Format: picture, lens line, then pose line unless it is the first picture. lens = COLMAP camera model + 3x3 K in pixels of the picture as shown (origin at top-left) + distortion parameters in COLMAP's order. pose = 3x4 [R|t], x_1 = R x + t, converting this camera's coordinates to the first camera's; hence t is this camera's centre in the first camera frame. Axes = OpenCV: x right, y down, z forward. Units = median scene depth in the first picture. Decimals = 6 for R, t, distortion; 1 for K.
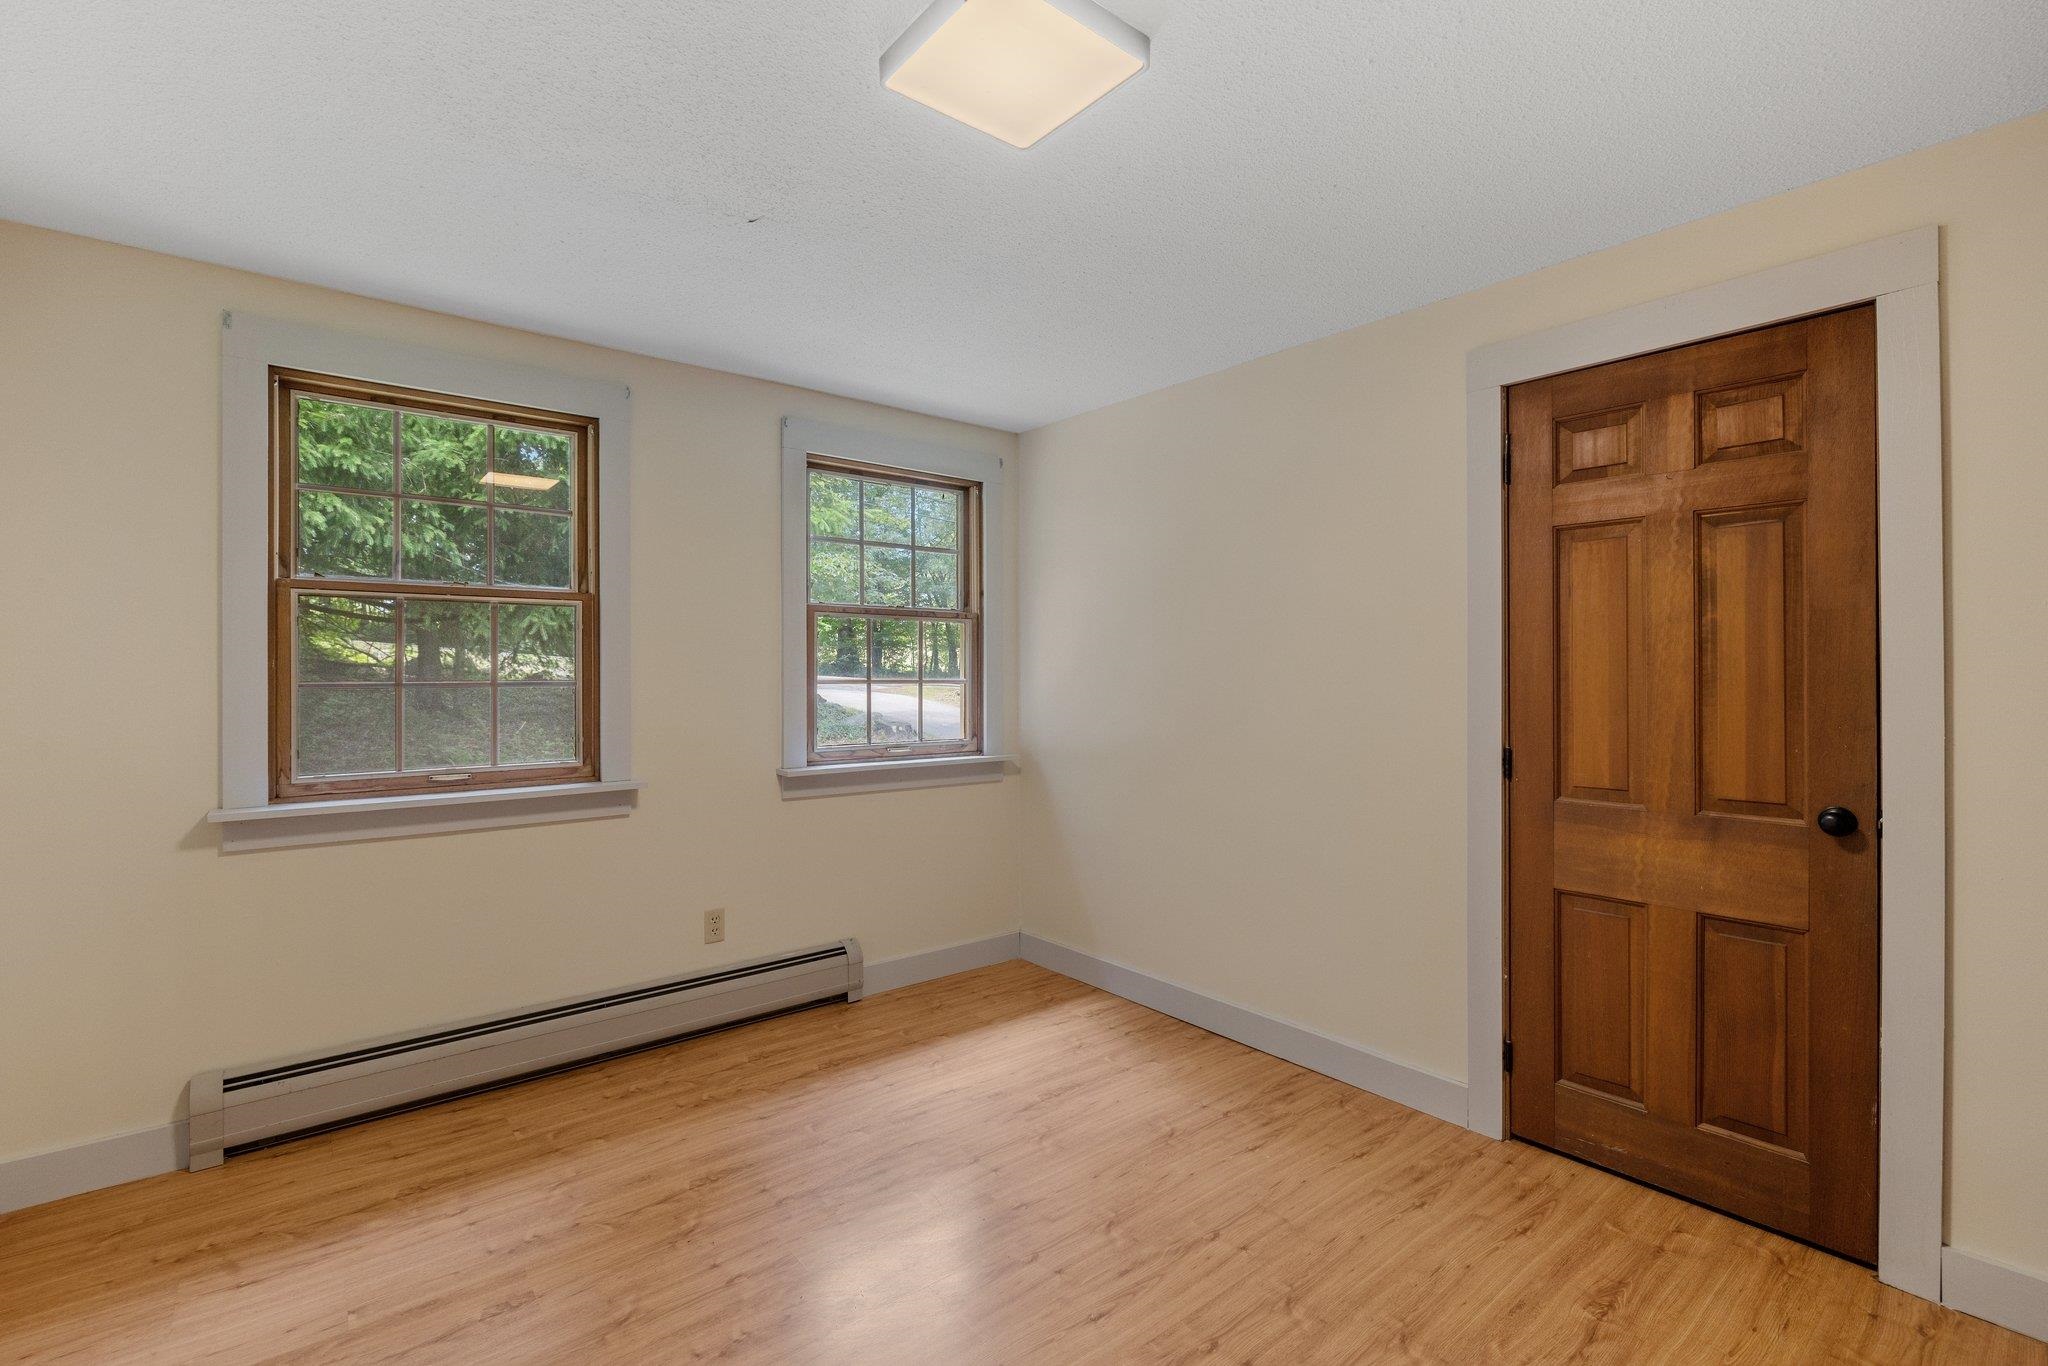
lens RADIAL K [[909.8, 0, 1013.6], [0, 909.8, 681.0], [0, 0, 1]] dist [-0.005139, 0.000620]
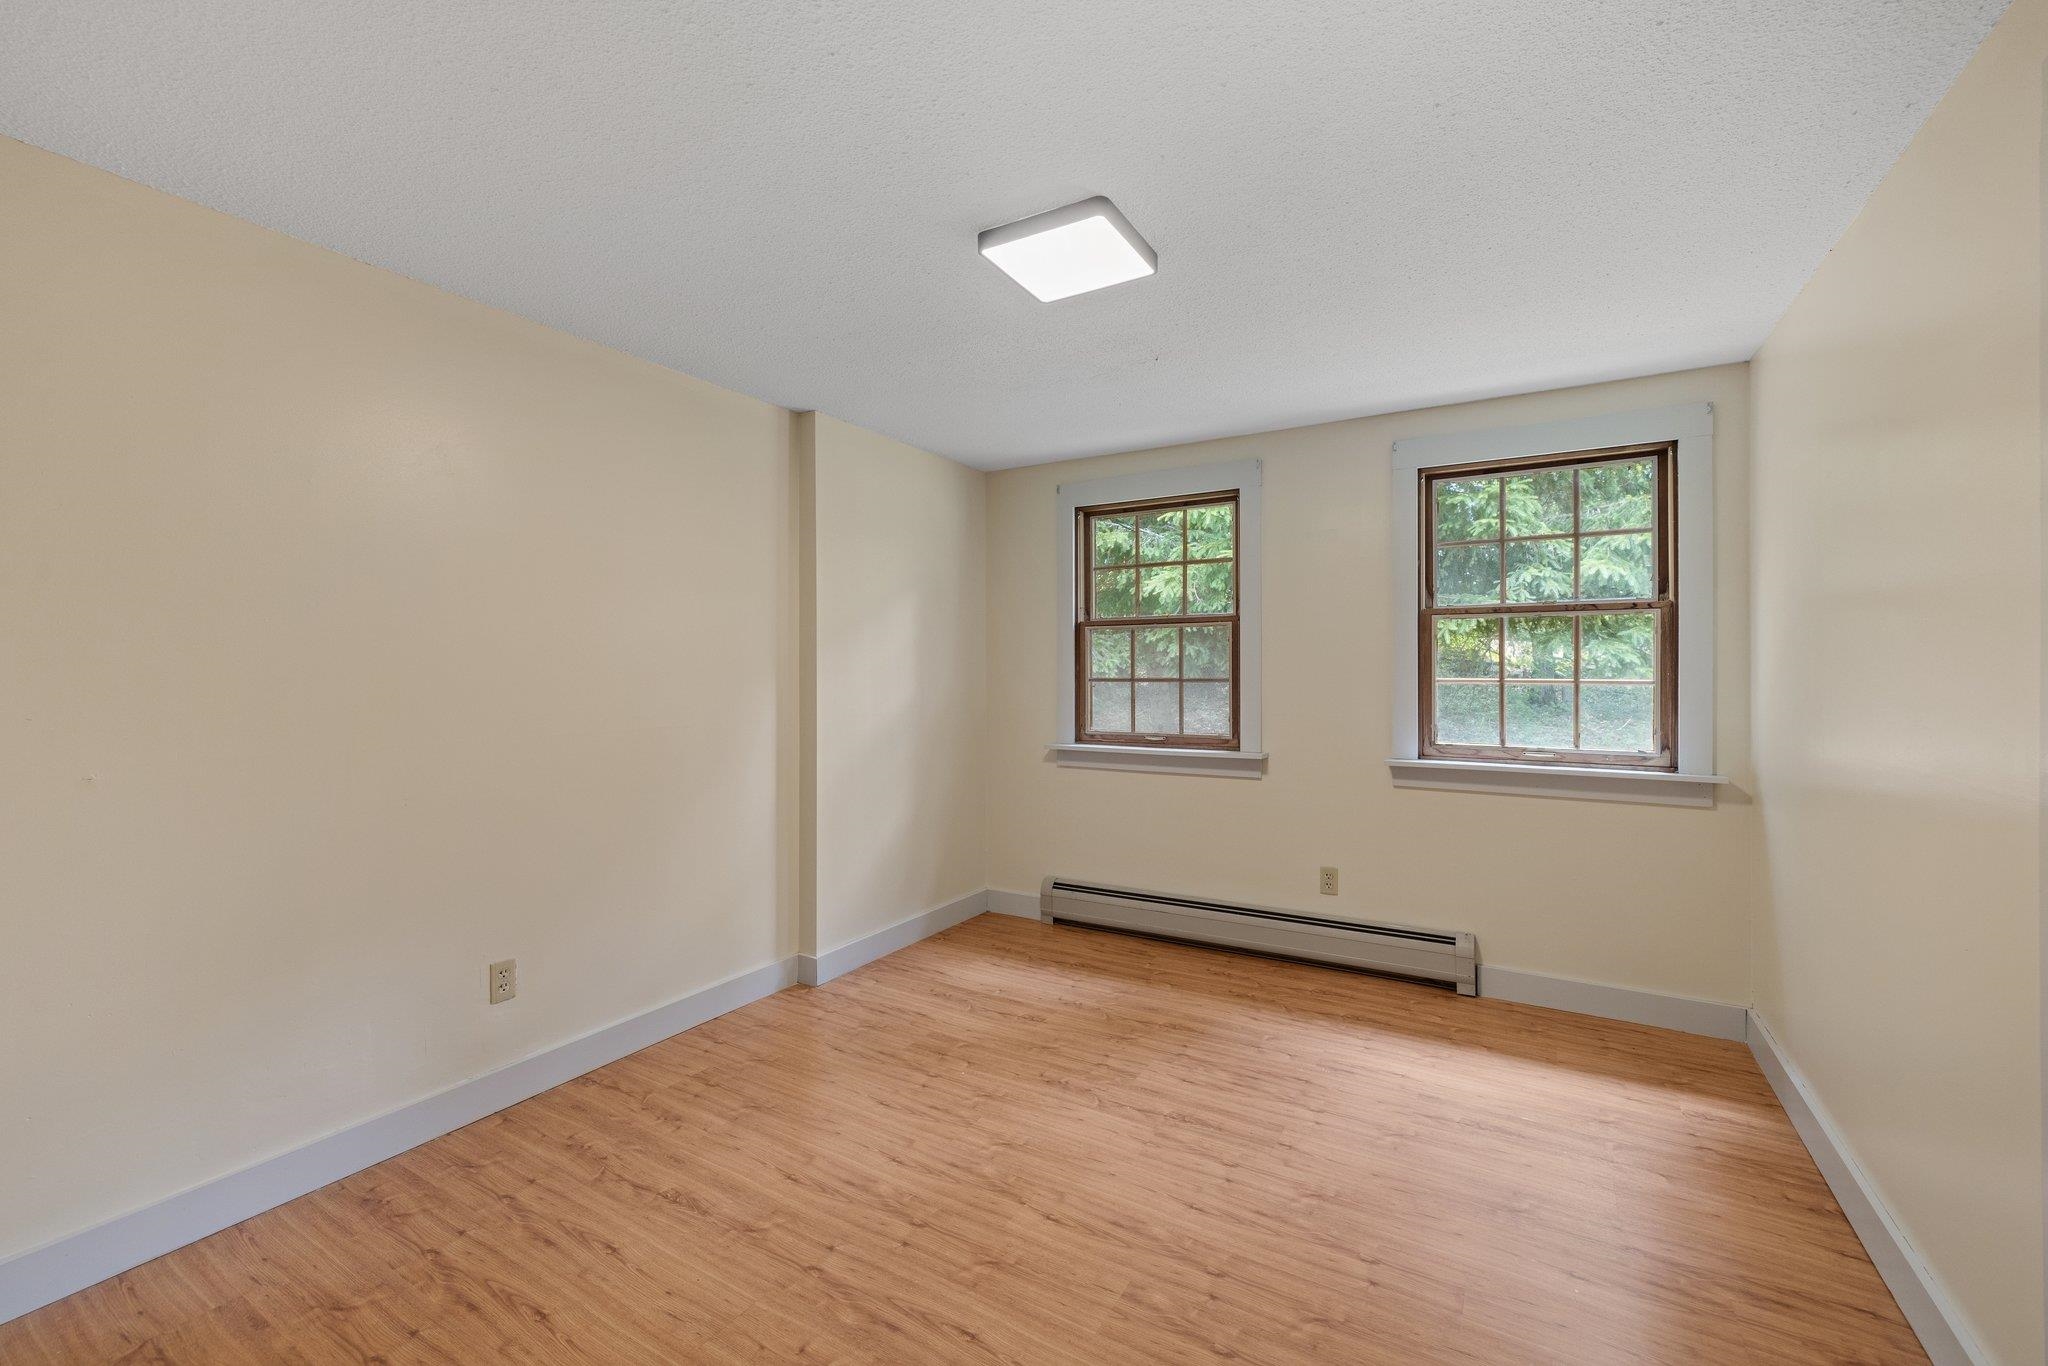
lens RADIAL K [[852.2, 0, 1019.9], [0, 852.2, 683.9], [0, 0, 1]] dist [0.003576, 0.000552]
pose [[0.343138, 0.010996, -0.939220, 0.681239], [-0.009561, 0.999921, 0.008213, 0.000751], [0.939236, 0.006162, 0.343216, 0.250426]]
